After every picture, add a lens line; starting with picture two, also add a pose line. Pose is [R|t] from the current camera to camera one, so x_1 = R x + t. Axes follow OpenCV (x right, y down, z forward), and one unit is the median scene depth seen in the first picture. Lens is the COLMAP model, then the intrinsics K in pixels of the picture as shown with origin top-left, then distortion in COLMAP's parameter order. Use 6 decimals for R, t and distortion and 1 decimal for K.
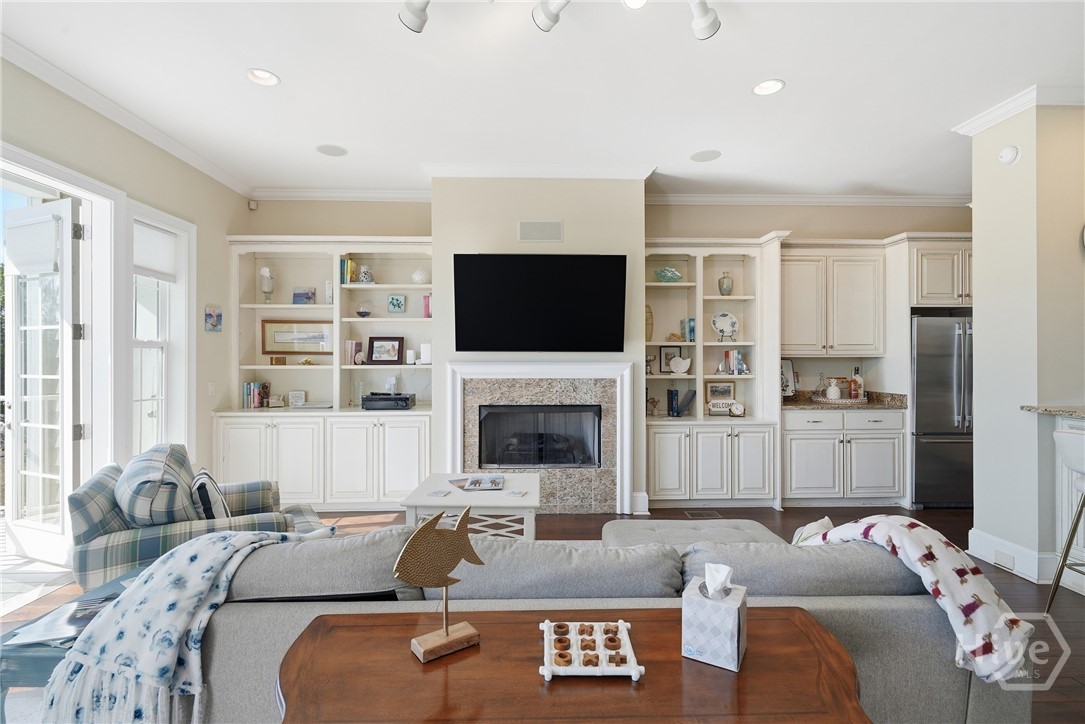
lens RADIAL K [[511.0, 0, 544.0], [0, 511.0, 357.7], [0, 0, 1]] dist [0.001296, -0.001087]
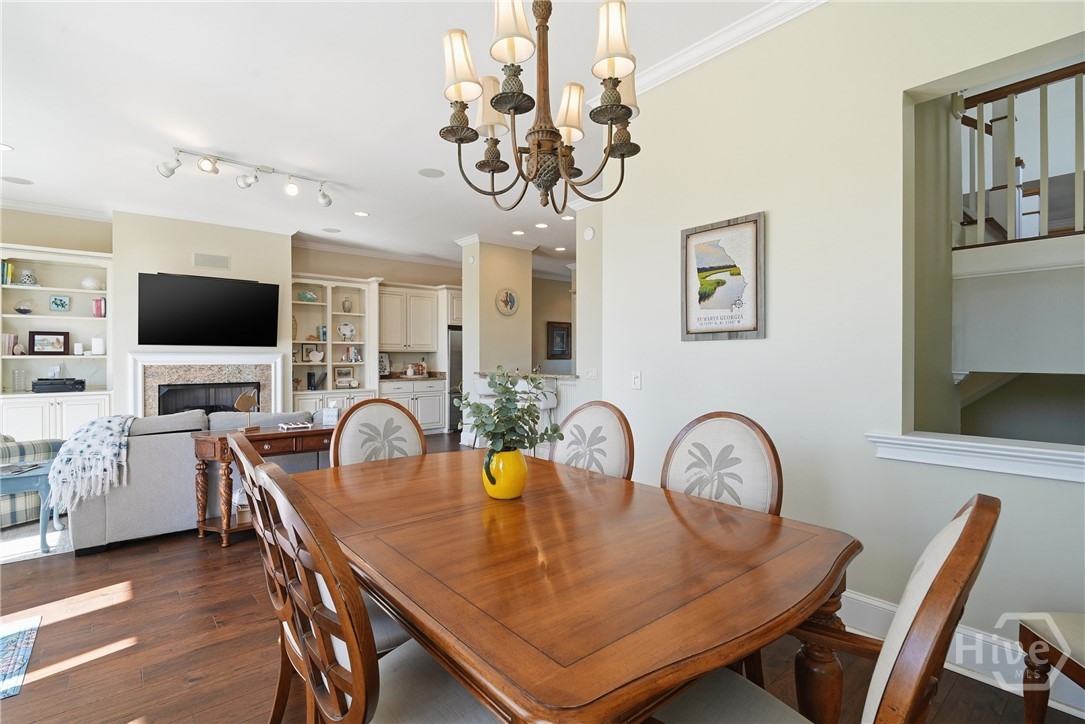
lens RADIAL K [[511.0, 0, 544.0], [0, 511.0, 357.7], [0, 0, 1]] dist [0.001296, -0.001087]
pose [[0.784963, -0.000038, 0.619543, -0.154579], [-0.000988, 0.999999, 0.001313, 0.017222], [-0.619542, -0.001643, 0.784962, -0.657644]]
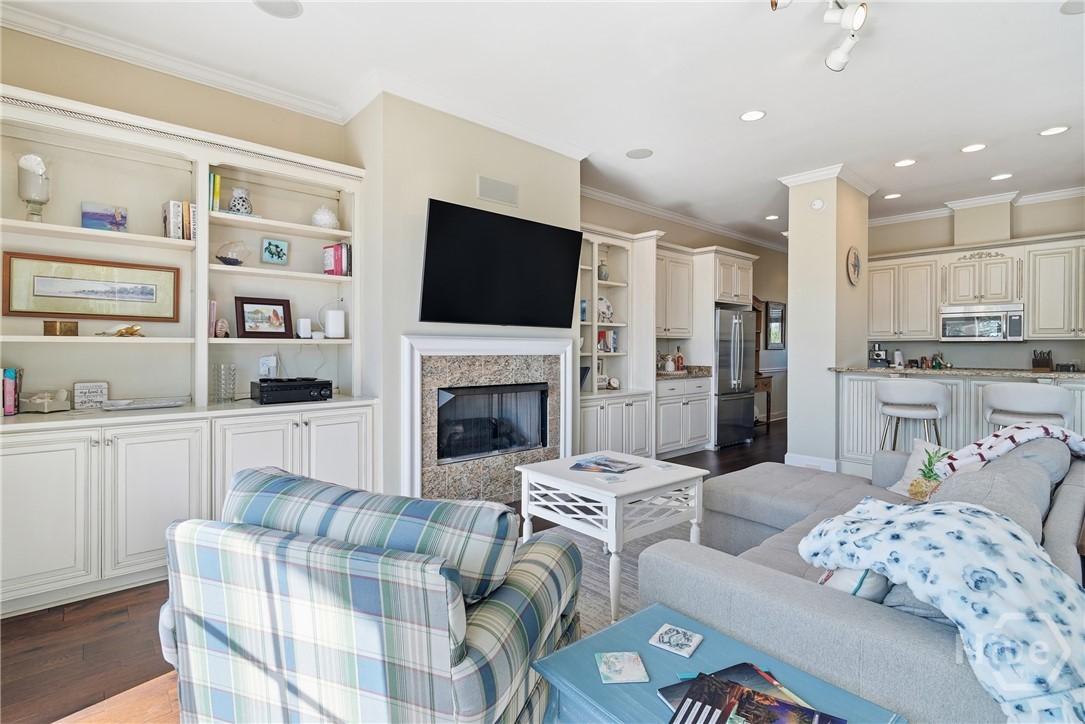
lens RADIAL K [[518.5, 0, 546.6], [0, 518.5, 347.9], [0, 0, 1]] dist [0.001524, -0.000428]
pose [[0.759731, 0.003941, 0.650225, -0.503697], [-0.004970, 0.999988, -0.000253, 0.025931], [-0.650218, -0.003039, 0.759741, 0.238576]]
